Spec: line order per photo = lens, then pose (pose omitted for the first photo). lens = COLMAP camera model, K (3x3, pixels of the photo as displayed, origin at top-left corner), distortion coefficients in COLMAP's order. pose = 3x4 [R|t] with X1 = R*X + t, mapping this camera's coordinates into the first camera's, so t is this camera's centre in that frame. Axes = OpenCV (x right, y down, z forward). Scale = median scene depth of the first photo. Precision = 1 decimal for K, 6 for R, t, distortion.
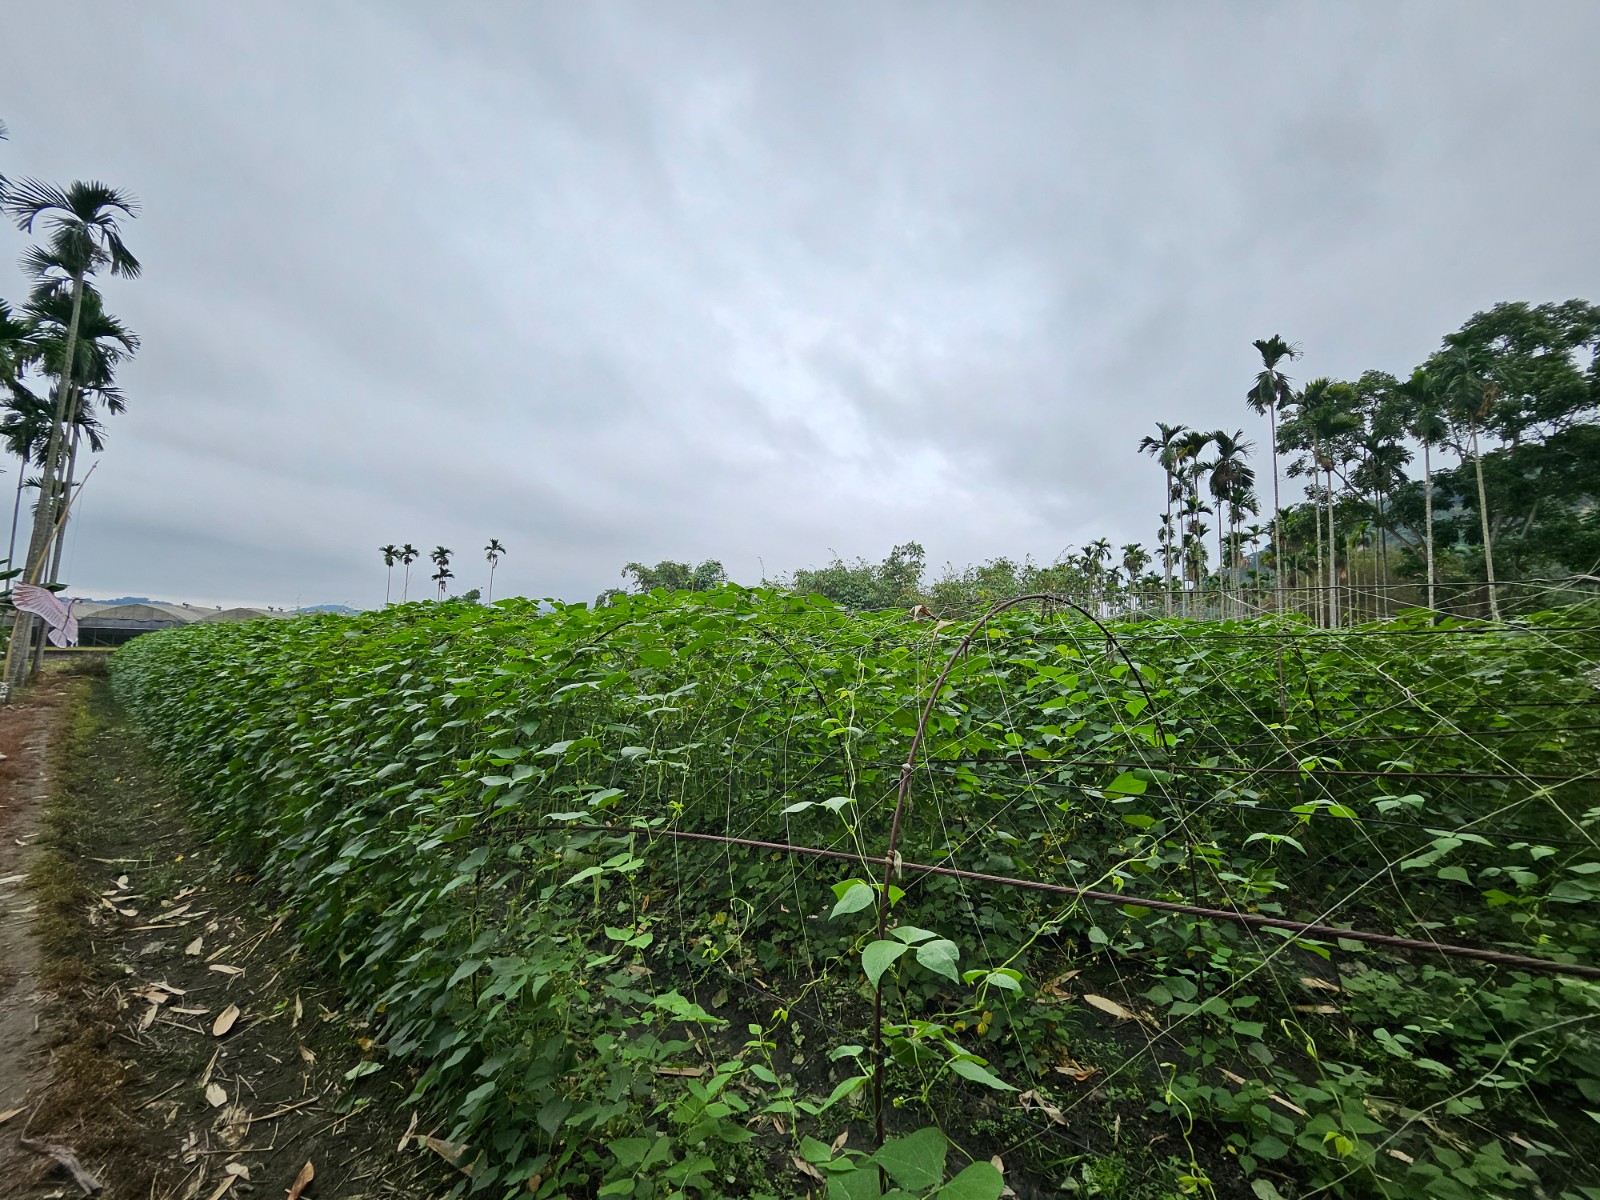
lens RADIAL K [[628.8, 0, 809.4], [0, 628.8, 592.0], [0, 0, 1]] dist [-0.009452, 0.002046]
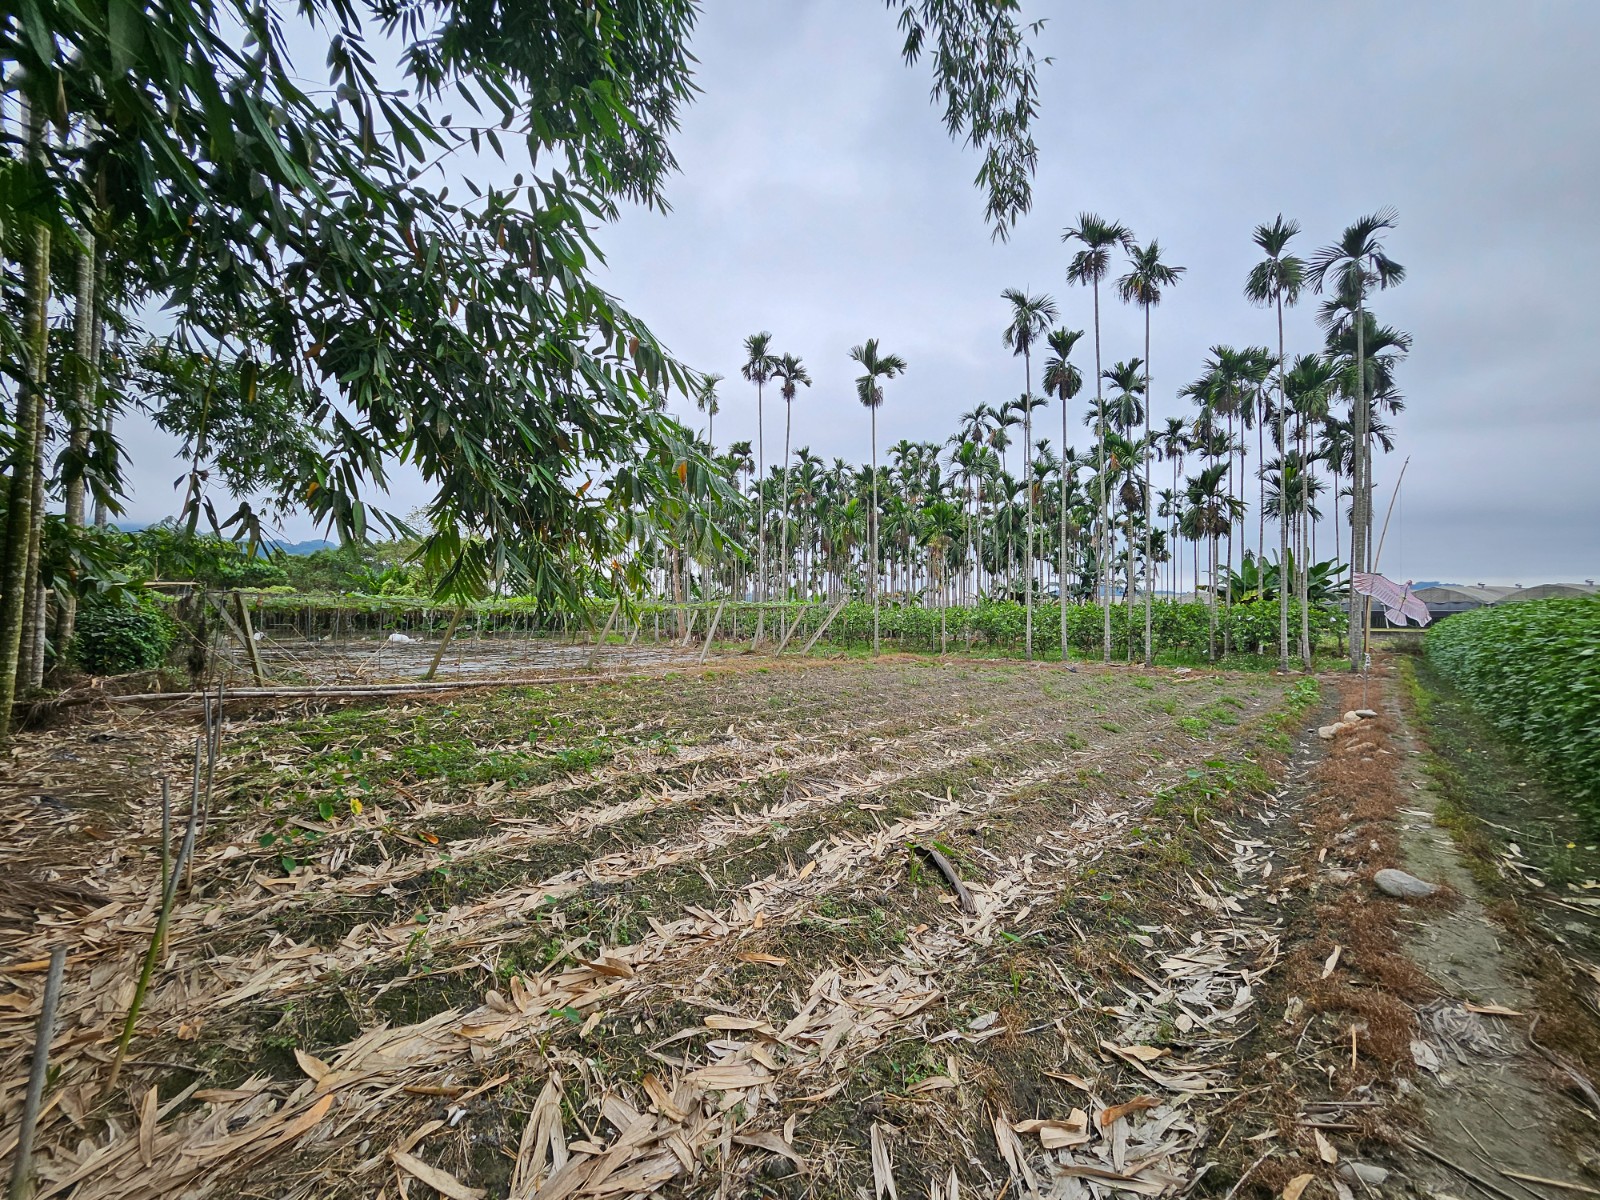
lens RADIAL K [[628.8, 0, 808.9], [0, 628.8, 597.4], [0, 0, 1]] dist [-0.009452, 0.002046]
pose [[-0.037755, -0.048557, -0.998107, -0.001467], [0.086196, 0.994938, -0.051663, 0.000584], [0.995563, -0.087983, -0.033378, -0.008350]]
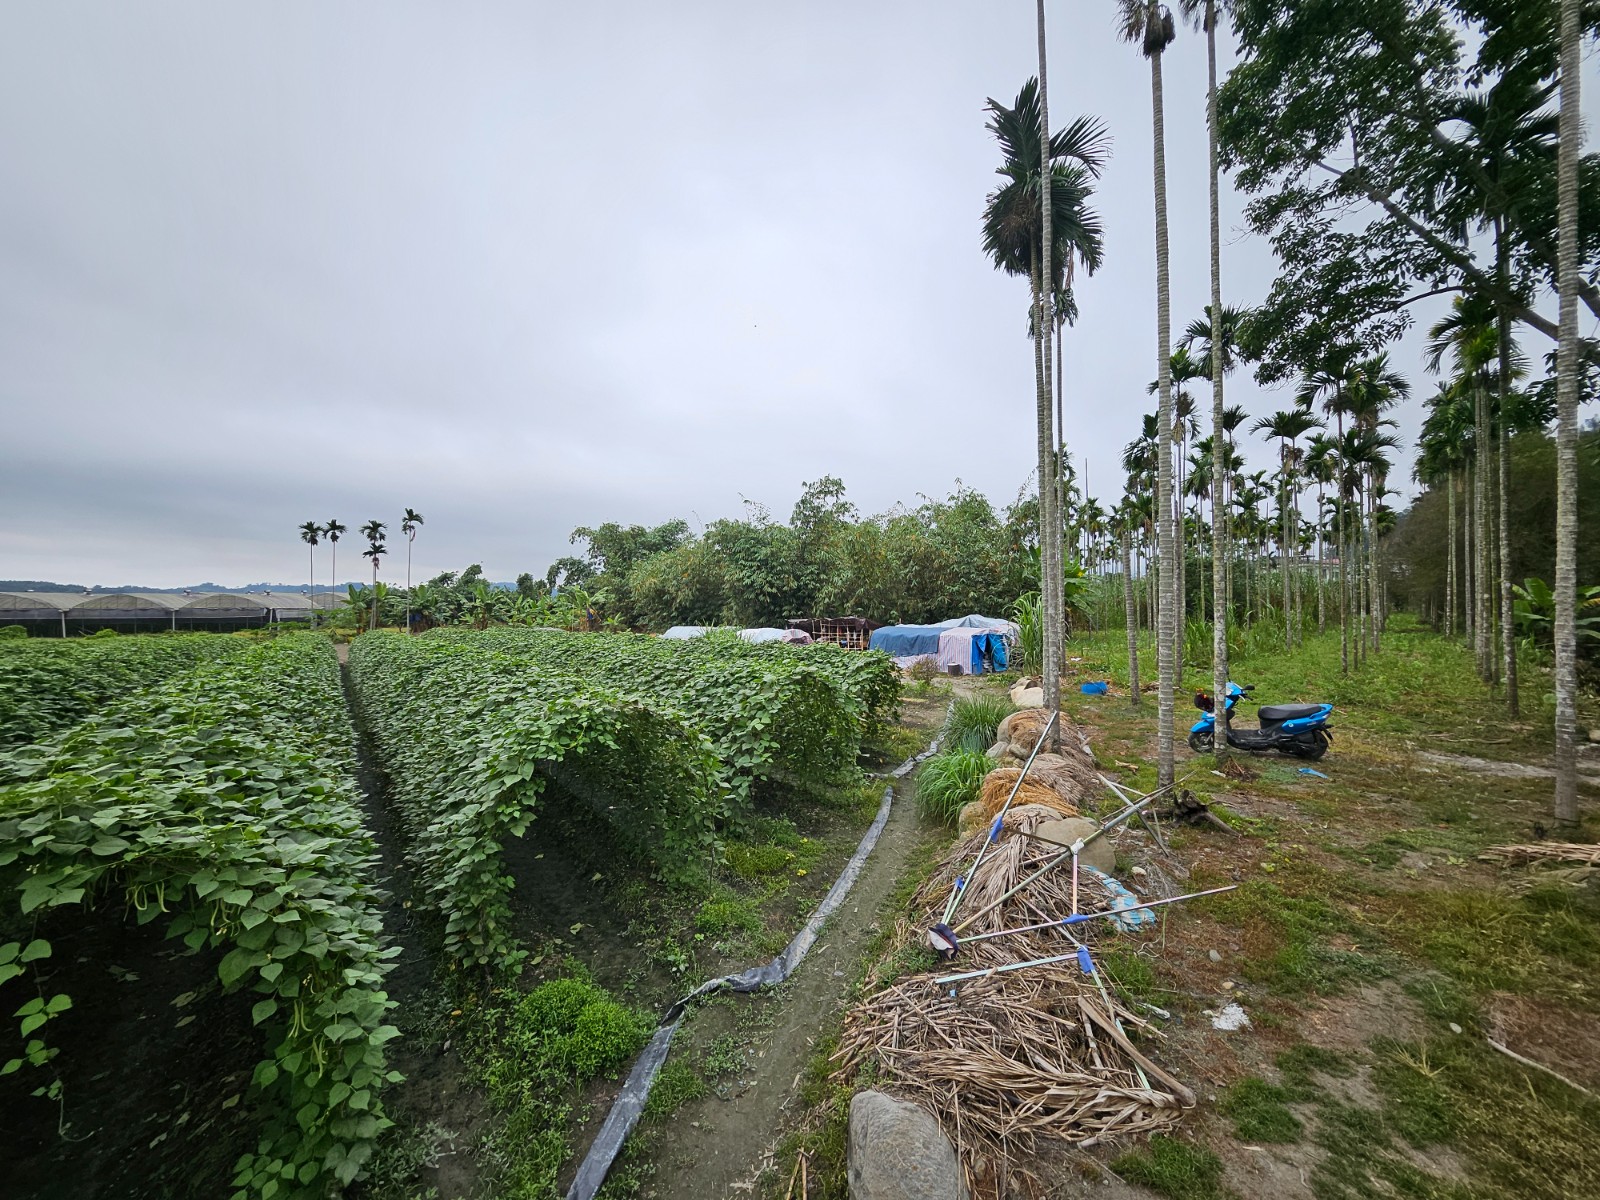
lens RADIAL K [[628.8, 0, 804.4], [0, 628.8, 595.1], [0, 0, 1]] dist [-0.009452, 0.002046]
pose [[0.977968, -0.032333, -0.206237, 0.338411], [0.046078, 0.997000, 0.062194, 0.013888], [0.203607, -0.070327, 0.976523, 0.324870]]
